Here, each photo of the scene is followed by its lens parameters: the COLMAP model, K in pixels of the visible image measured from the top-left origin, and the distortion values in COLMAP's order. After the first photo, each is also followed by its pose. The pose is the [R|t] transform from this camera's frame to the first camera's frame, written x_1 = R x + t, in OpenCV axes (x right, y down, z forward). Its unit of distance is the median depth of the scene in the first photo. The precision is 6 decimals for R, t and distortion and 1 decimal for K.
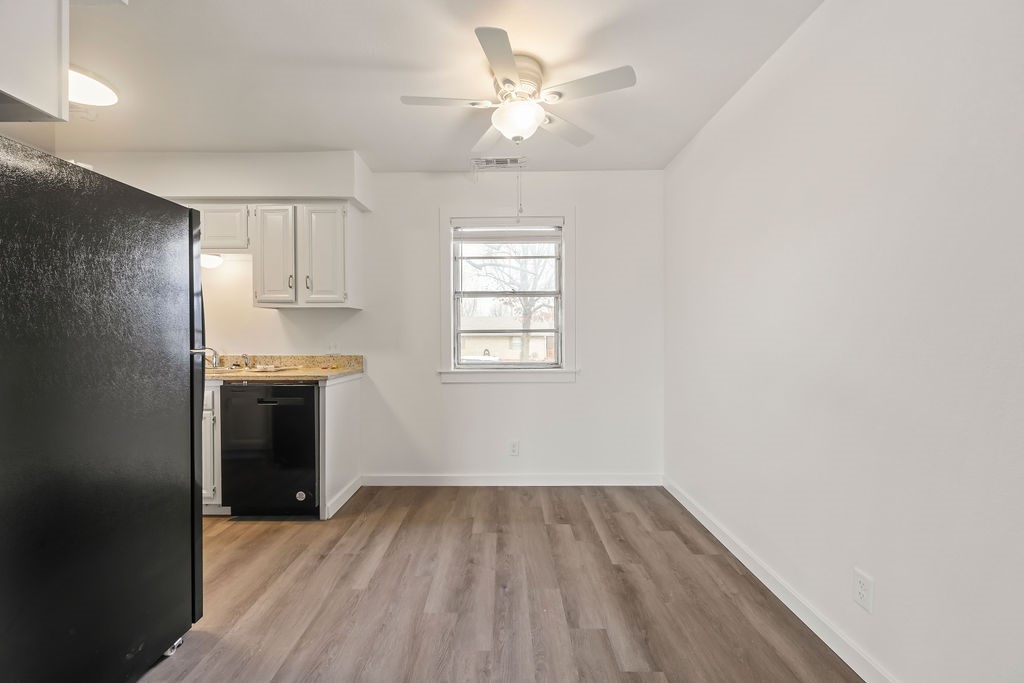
lens RADIAL K [[417.4, 0, 509.3], [0, 417.4, 342.0], [0, 0, 1]] dist [0.000060, 0.000036]
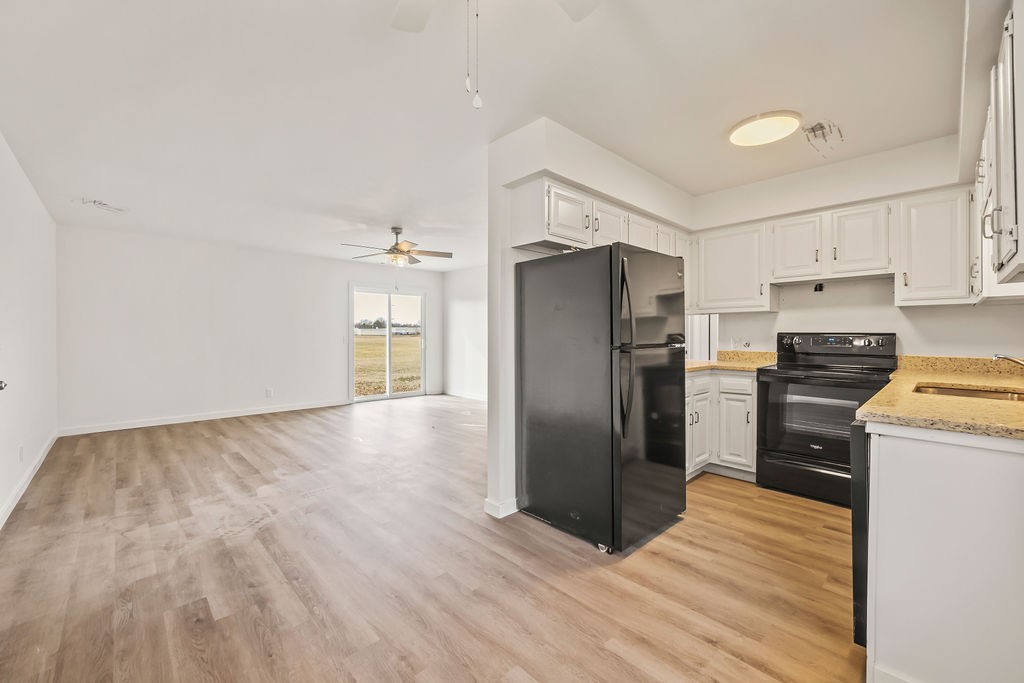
lens RADIAL K [[417.4, 0, 510.6], [0, 417.4, 333.4], [0, 0, 1]] dist [0.000060, 0.000036]
pose [[-0.736087, -0.000253, -0.676887, 0.250483], [-0.008246, 0.999929, 0.008593, -0.021805], [0.676837, 0.011907, -0.736036, 1.063875]]
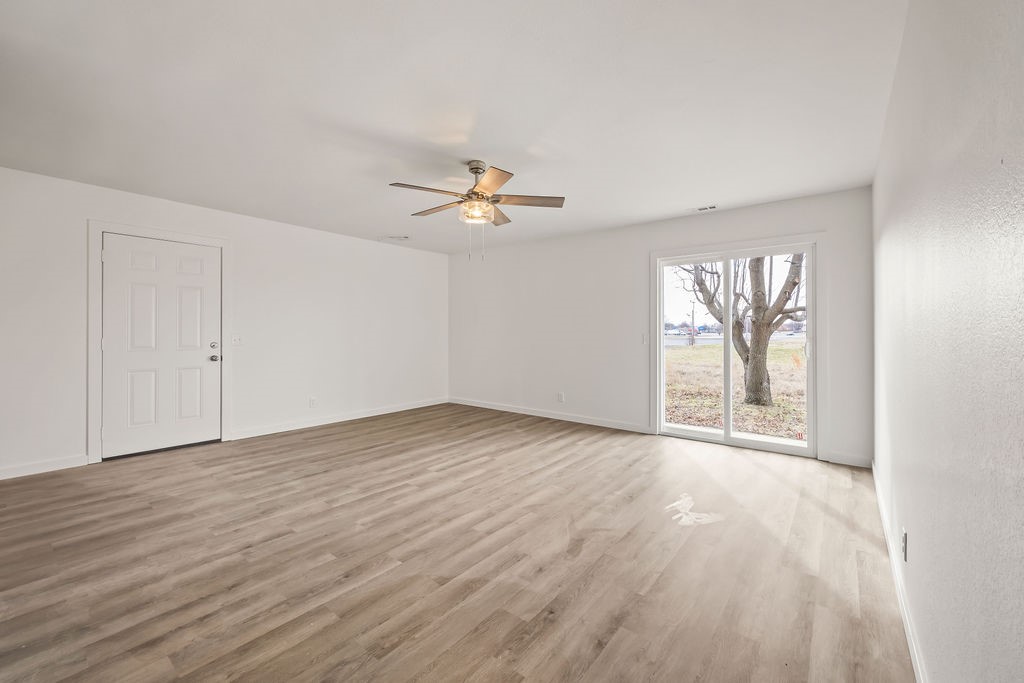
lens RADIAL K [[417.4, 0, 504.6], [0, 417.4, 341.8], [0, 0, 1]] dist [0.000060, 0.000036]
pose [[-0.768780, -0.015898, 0.639316, -1.428033], [0.006146, 0.999461, 0.032244, -0.001687], [-0.639484, 0.028718, -0.768268, 0.202773]]
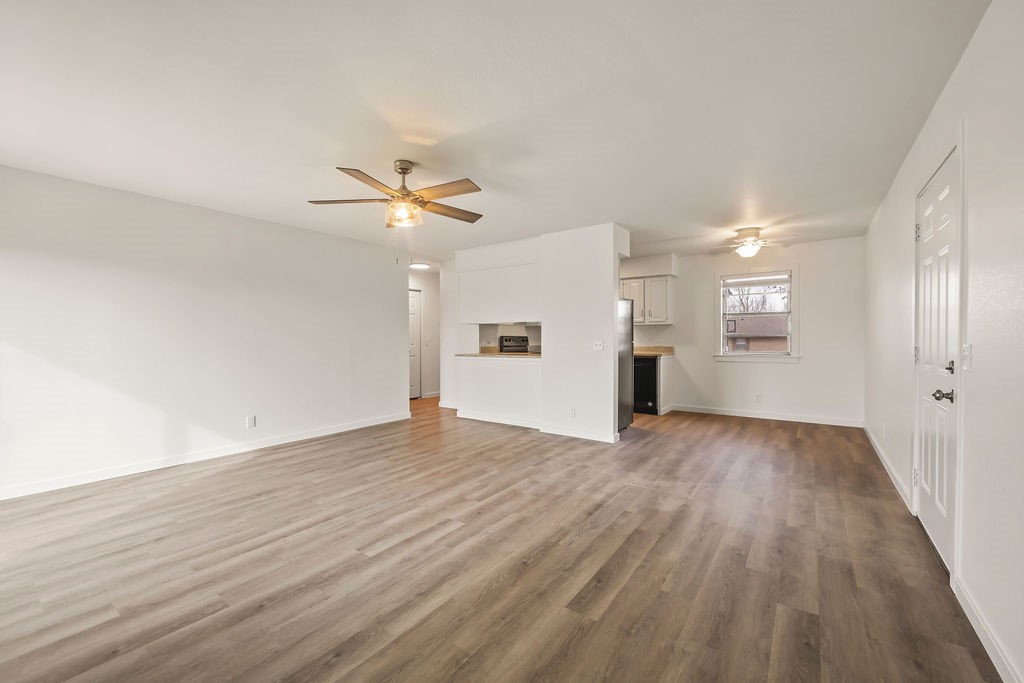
lens RADIAL K [[417.4, 0, 512.5], [0, 417.4, 340.7], [0, 0, 1]] dist [0.000060, 0.000036]
pose [[0.807118, 0.002184, -0.590386, 0.271658], [-0.004479, 0.999987, -0.002425, 0.014476], [0.590373, 0.004602, 0.807117, -1.372629]]
